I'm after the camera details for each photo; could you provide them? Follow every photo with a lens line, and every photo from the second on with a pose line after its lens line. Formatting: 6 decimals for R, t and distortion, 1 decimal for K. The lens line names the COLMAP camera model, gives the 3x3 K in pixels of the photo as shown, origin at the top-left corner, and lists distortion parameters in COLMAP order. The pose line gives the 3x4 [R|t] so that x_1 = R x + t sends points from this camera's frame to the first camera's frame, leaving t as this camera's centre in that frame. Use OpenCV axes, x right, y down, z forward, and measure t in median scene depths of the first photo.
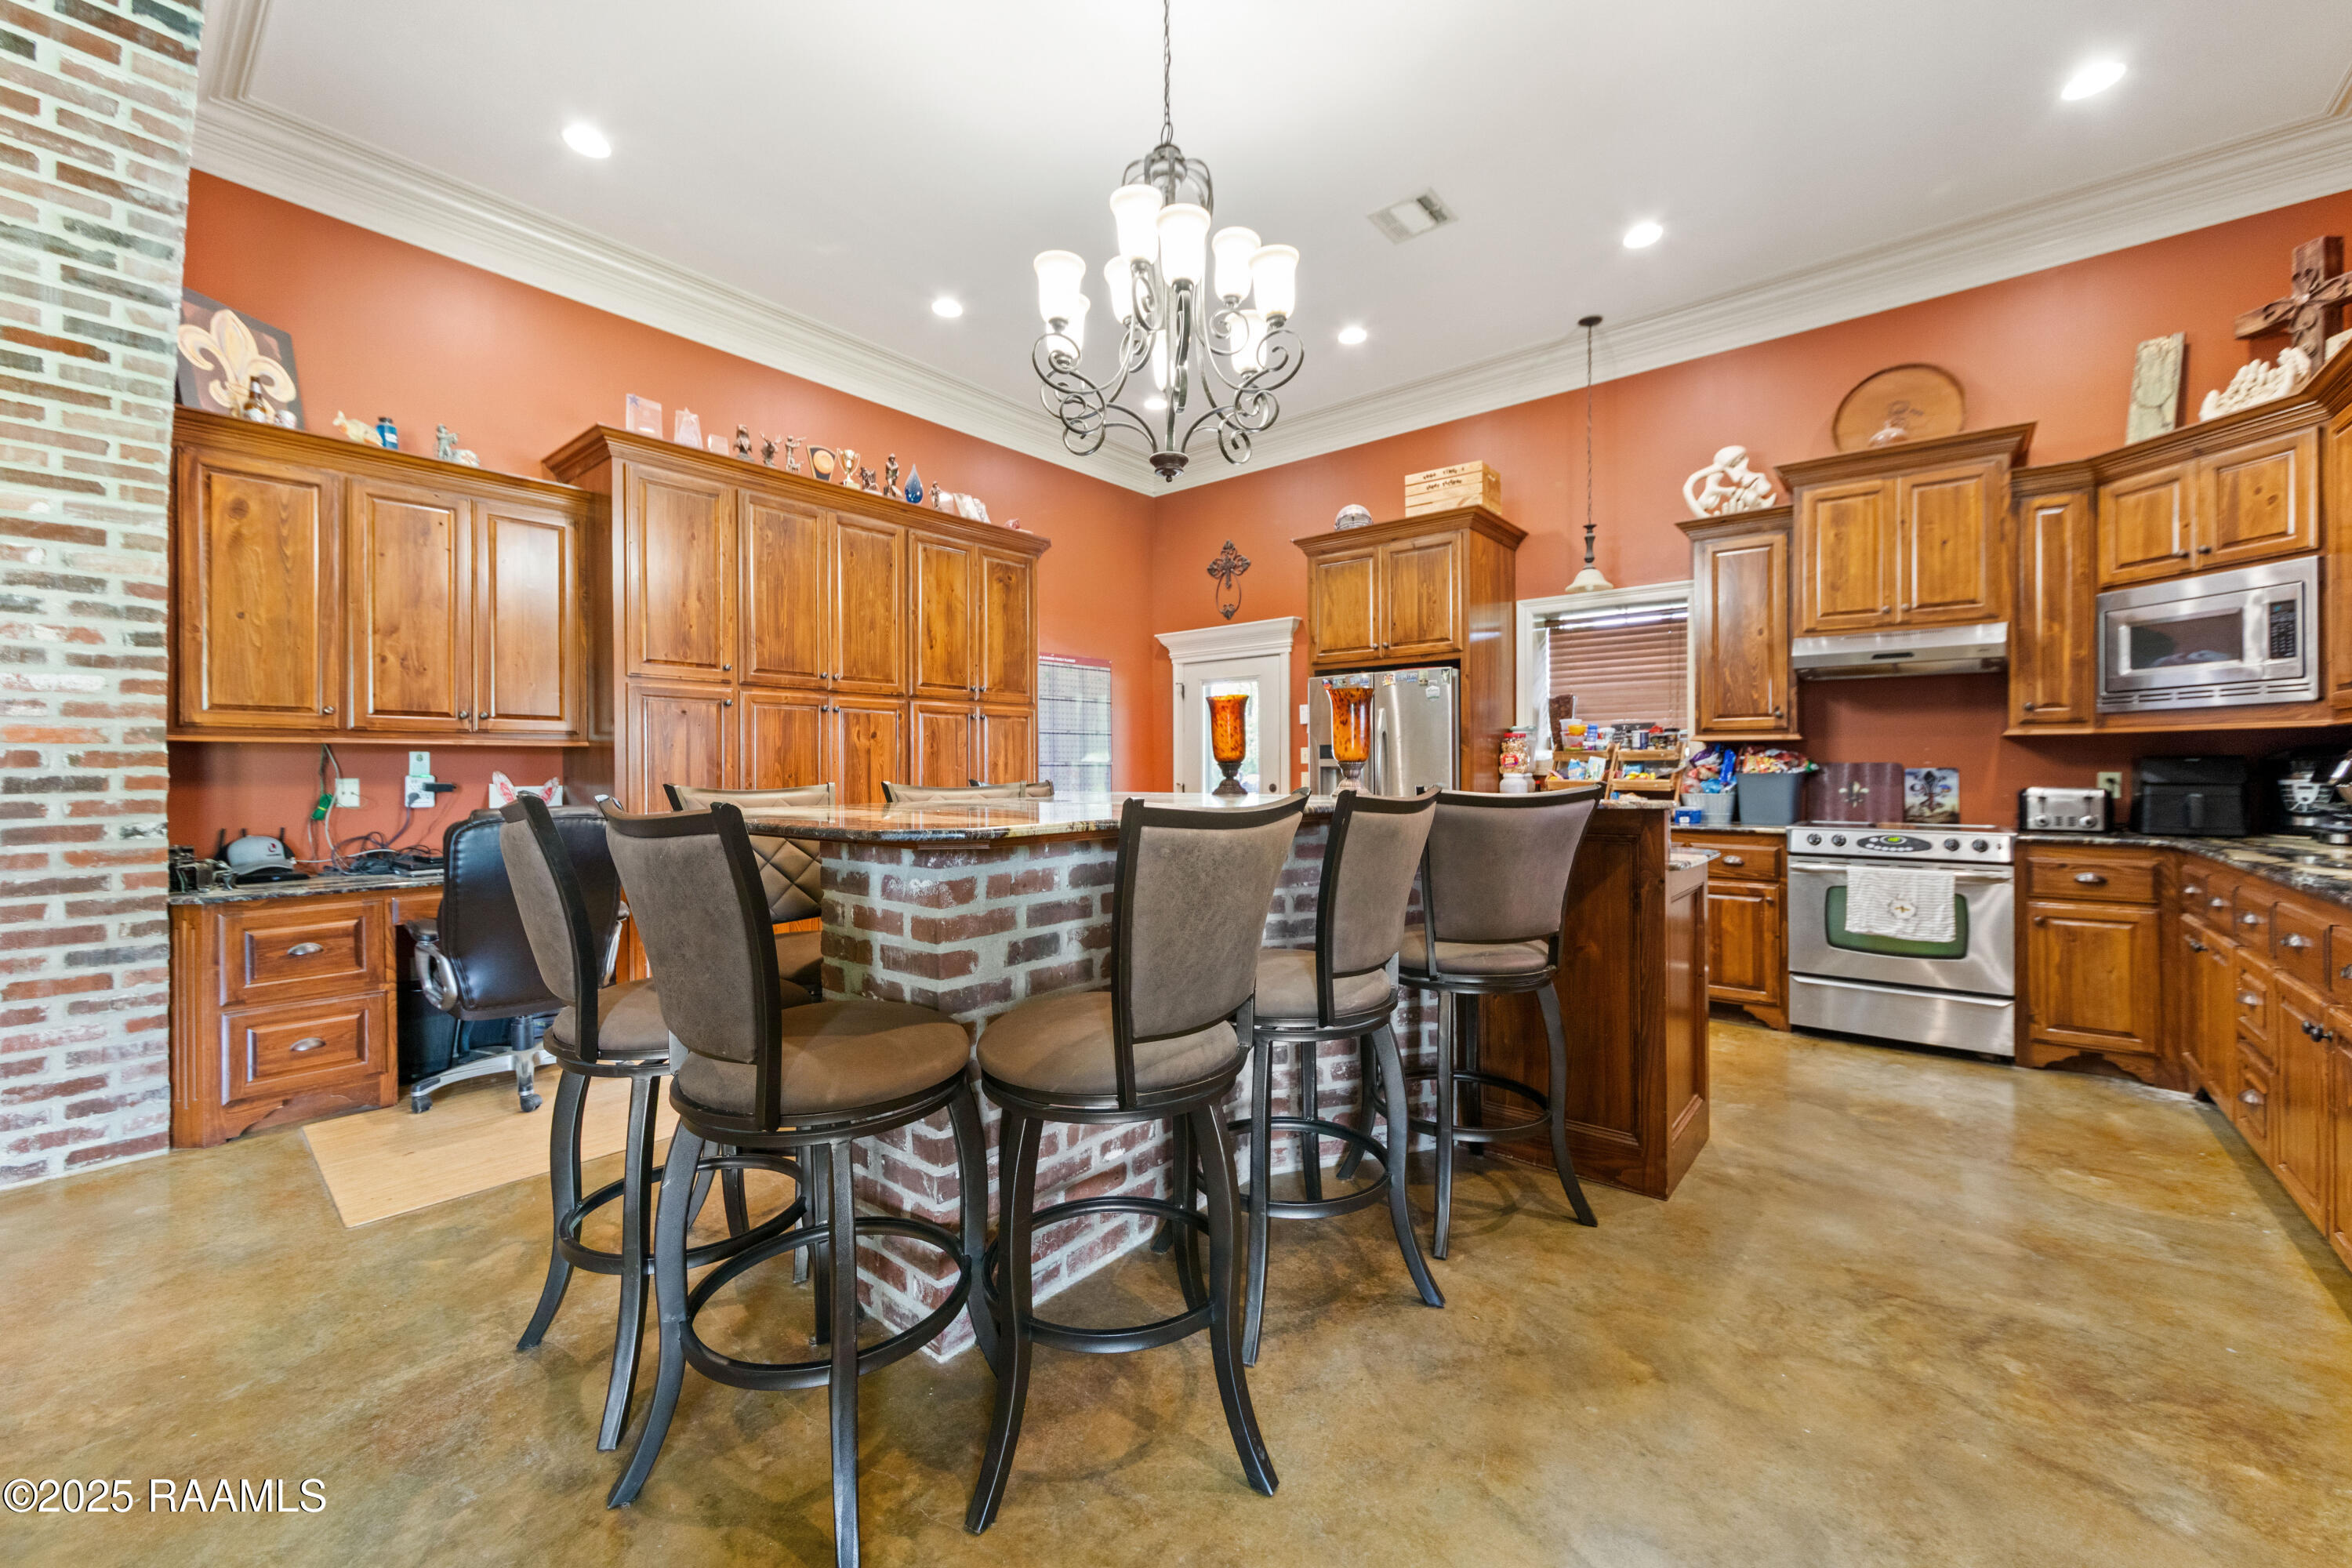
lens RADIAL K [[921.2, 0, 1174.0], [0, 921.2, 768.5], [0, 0, 1]] dist [-0.001050, 0.000383]
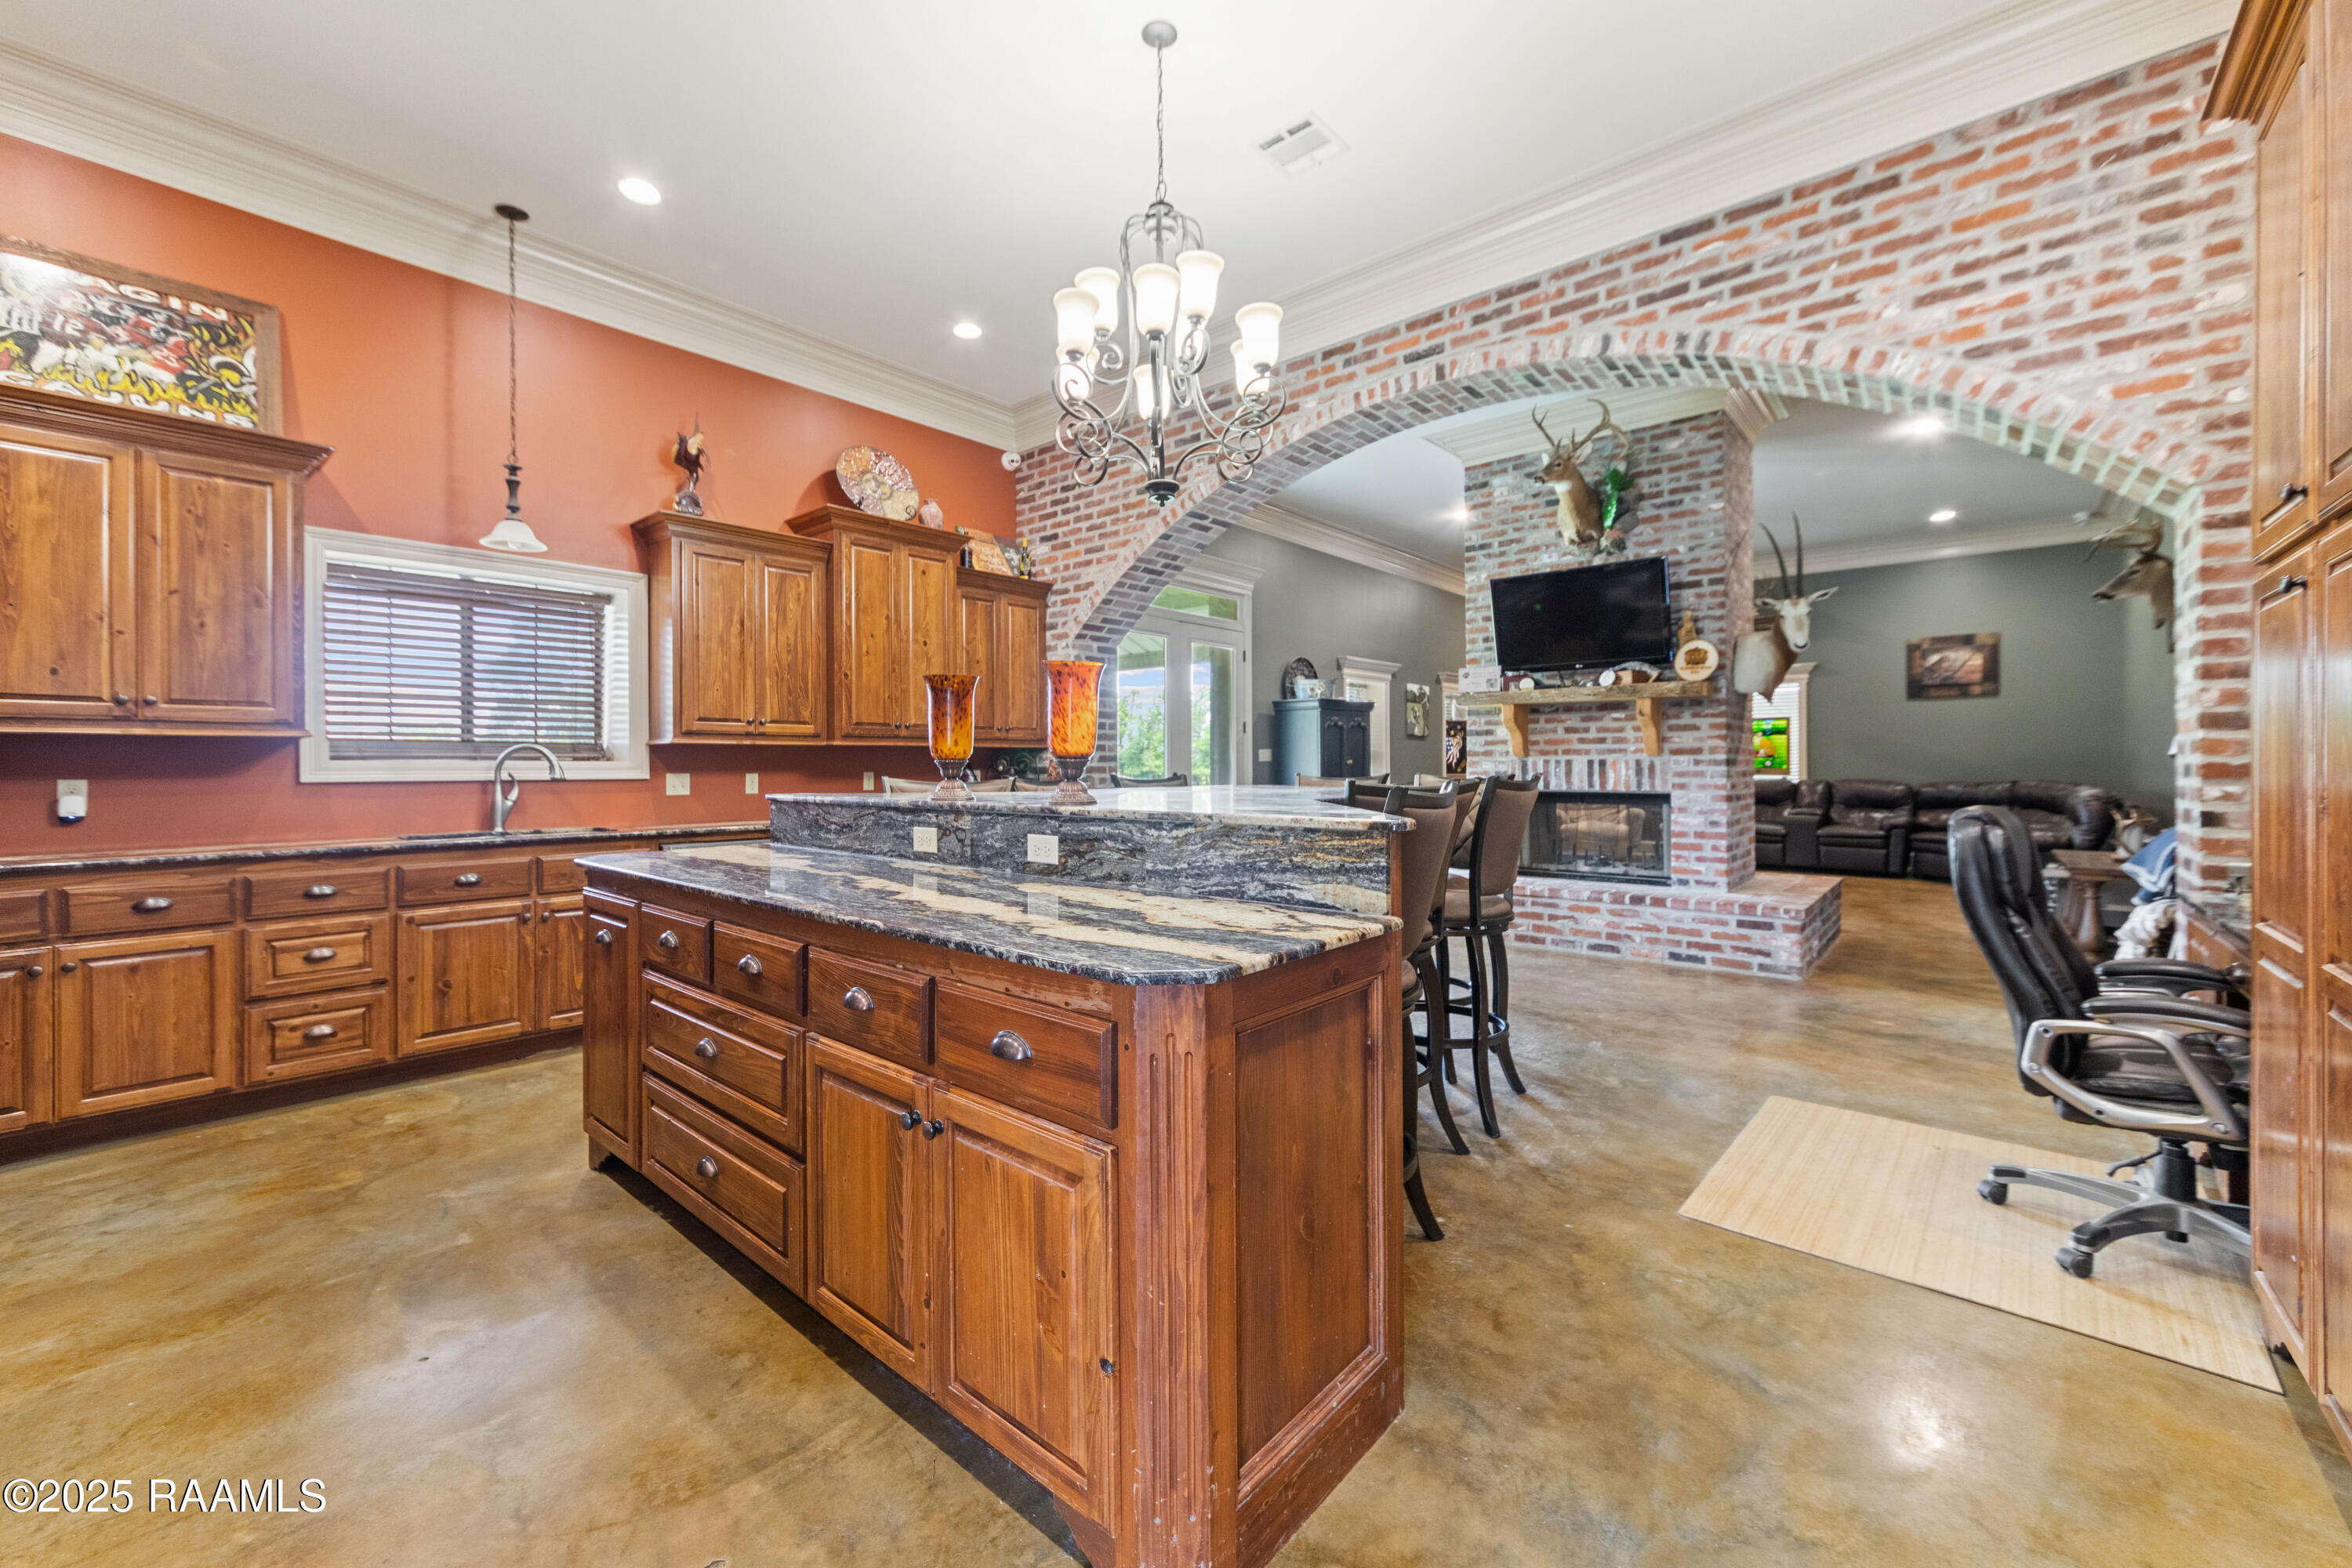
lens RADIAL K [[926.4, 0, 1170.4], [0, 926.4, 760.2], [0, 0, 1]] dist [0.003677, -0.000256]
pose [[-0.999685, 0.009659, 0.023162, -0.027339], [0.009557, 0.999944, -0.004513, -0.000810], [-0.023205, -0.004291, -0.999722, 1.556881]]
